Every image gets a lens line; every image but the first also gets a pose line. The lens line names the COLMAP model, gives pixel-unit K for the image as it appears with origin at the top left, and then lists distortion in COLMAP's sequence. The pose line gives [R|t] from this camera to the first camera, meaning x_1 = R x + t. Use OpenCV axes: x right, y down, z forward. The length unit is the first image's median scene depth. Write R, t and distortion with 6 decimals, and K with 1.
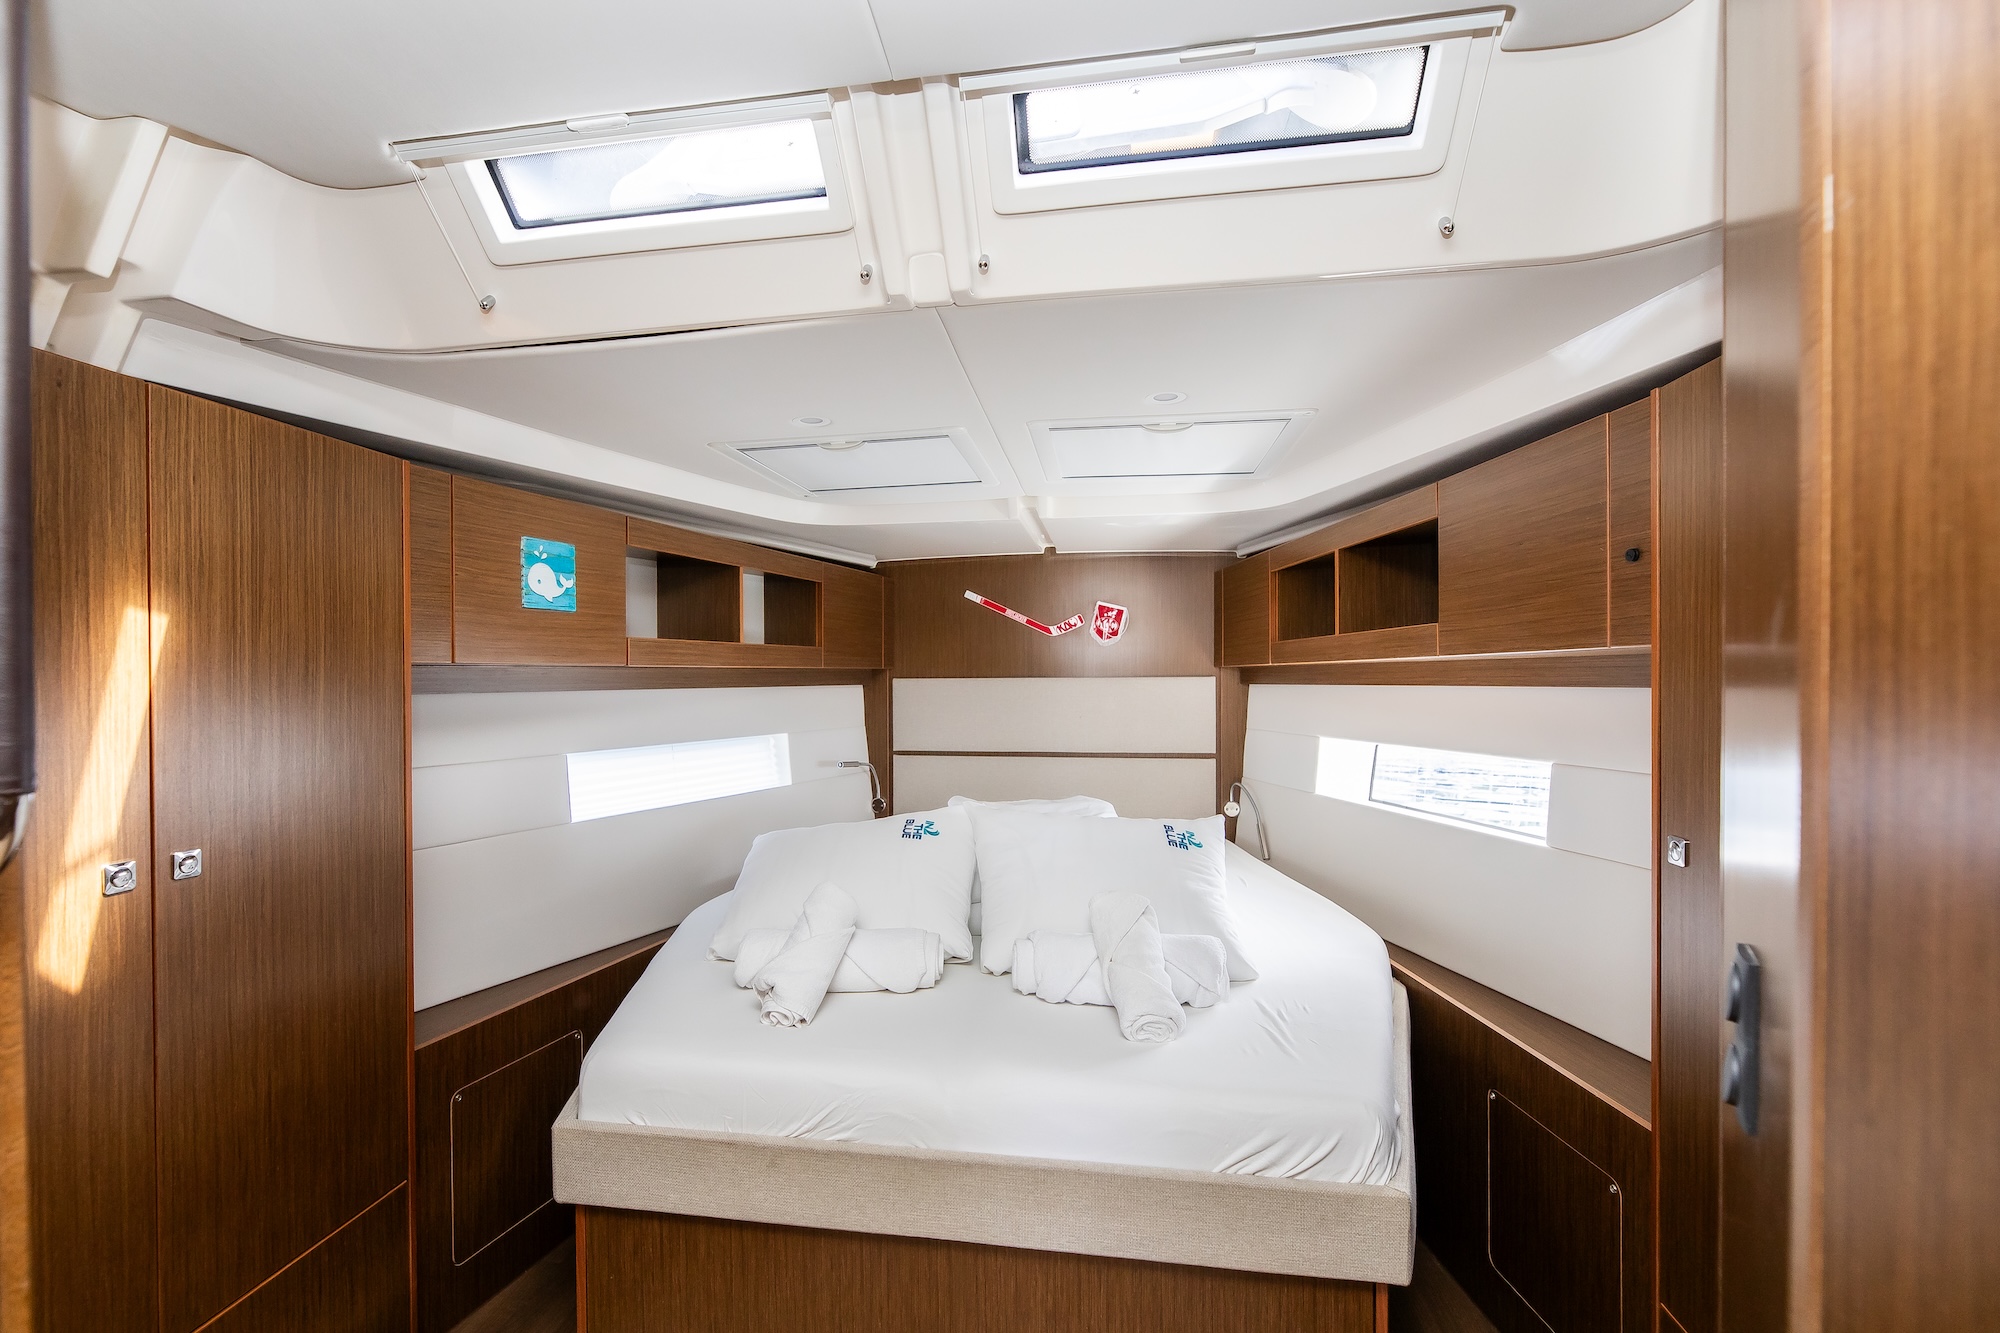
lens RADIAL K [[915.1, 0, 1000.0], [0, 915.1, 666.5], [0, 0, 1]] dist [-0.001273, -0.000036]
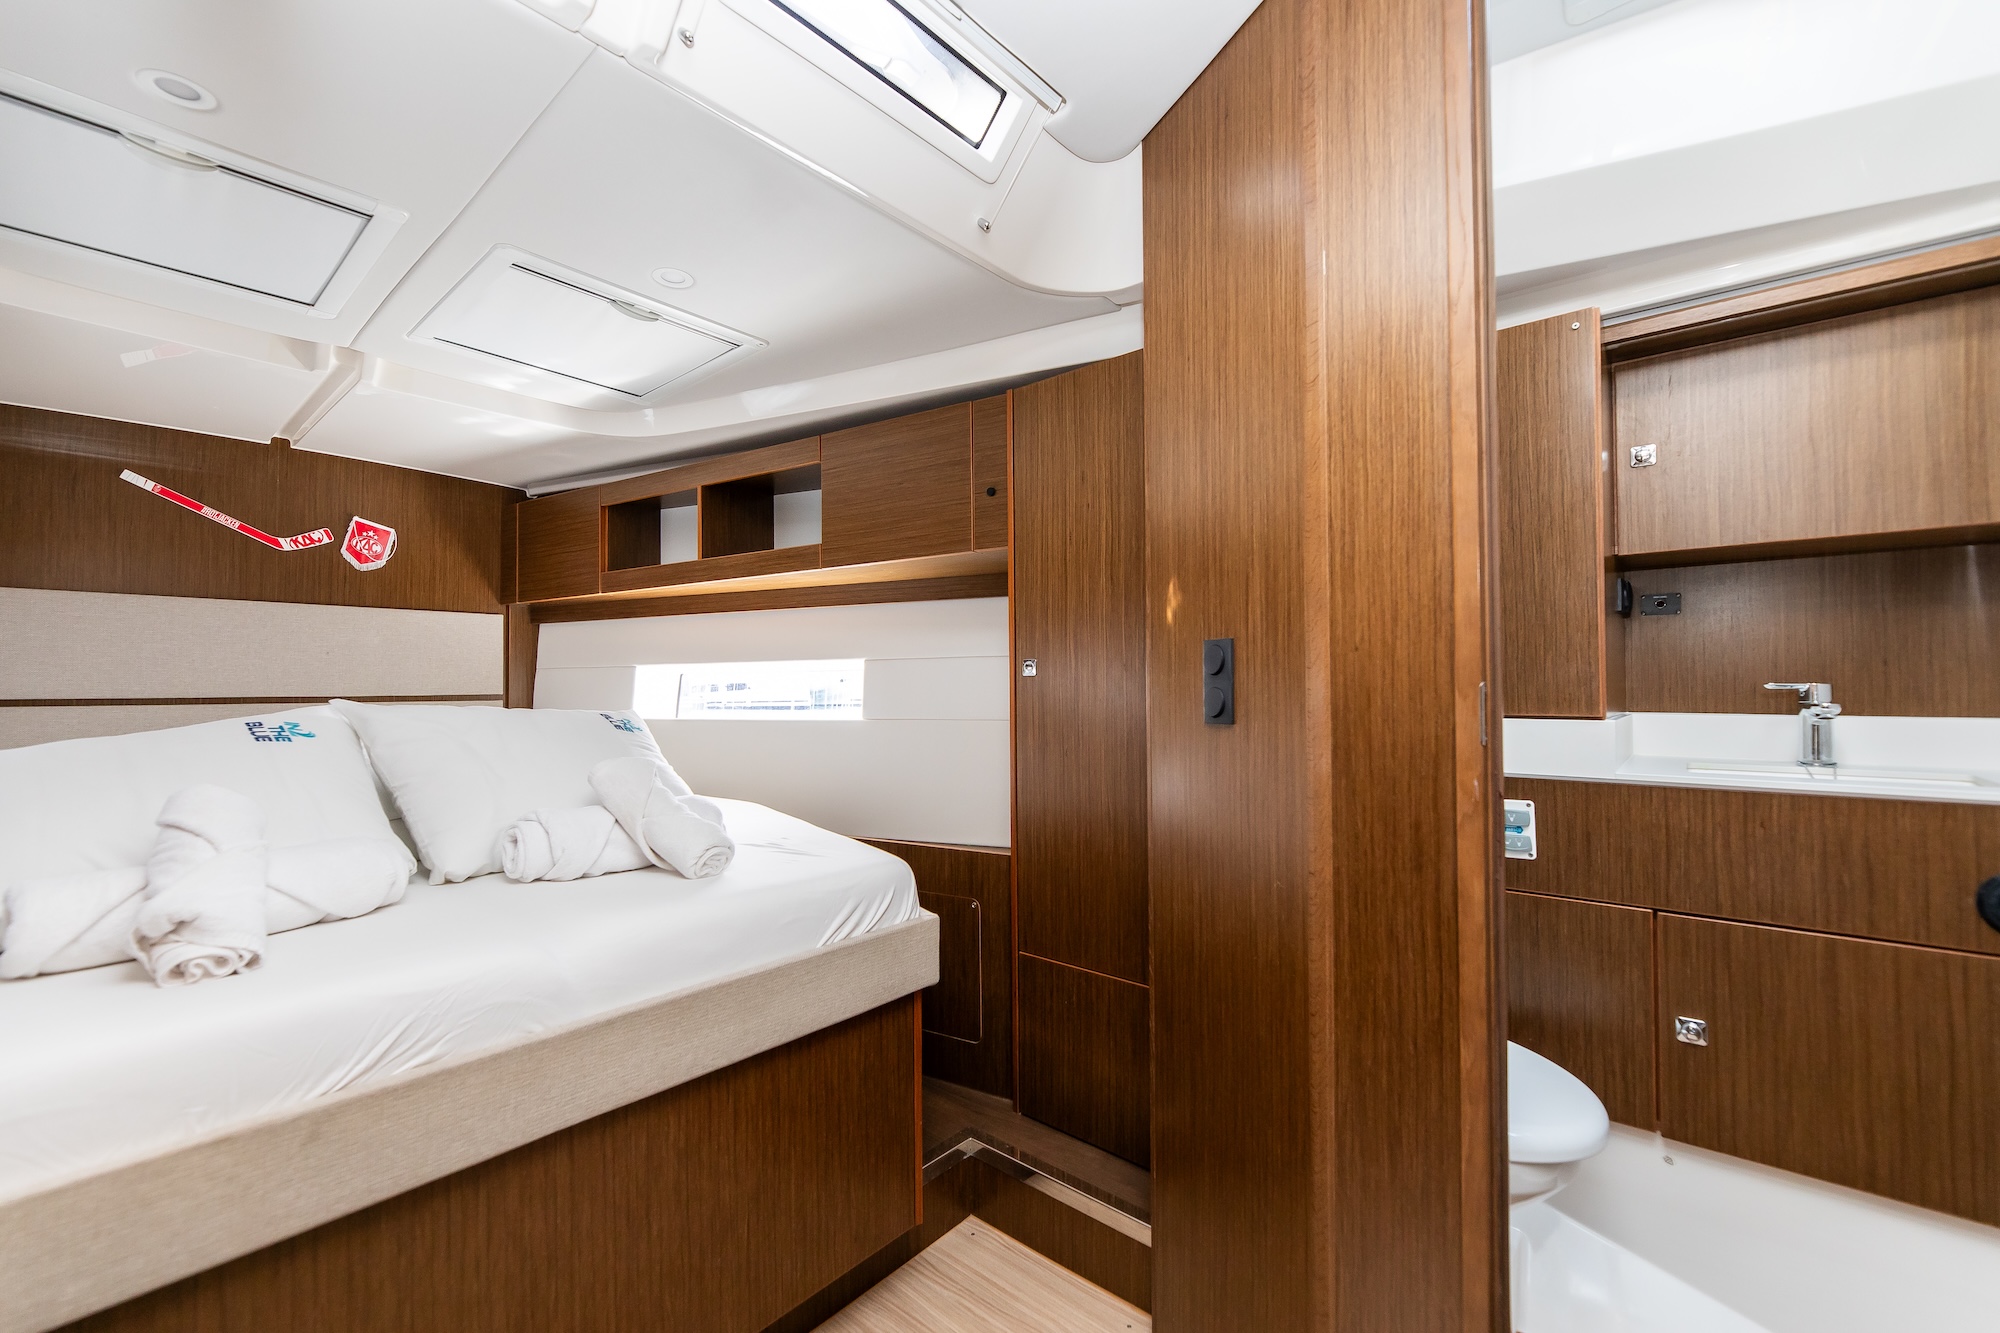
lens RADIAL K [[800.3, 0, 1000.0], [0, 800.3, 666.5], [0, 0, 1]] dist [-0.000499, -0.000247]
pose [[0.530823, 0.015648, 0.847339, -0.451802], [0.009149, 0.999665, -0.024192, 0.204934], [-0.847434, 0.020594, 0.530502, 0.241766]]
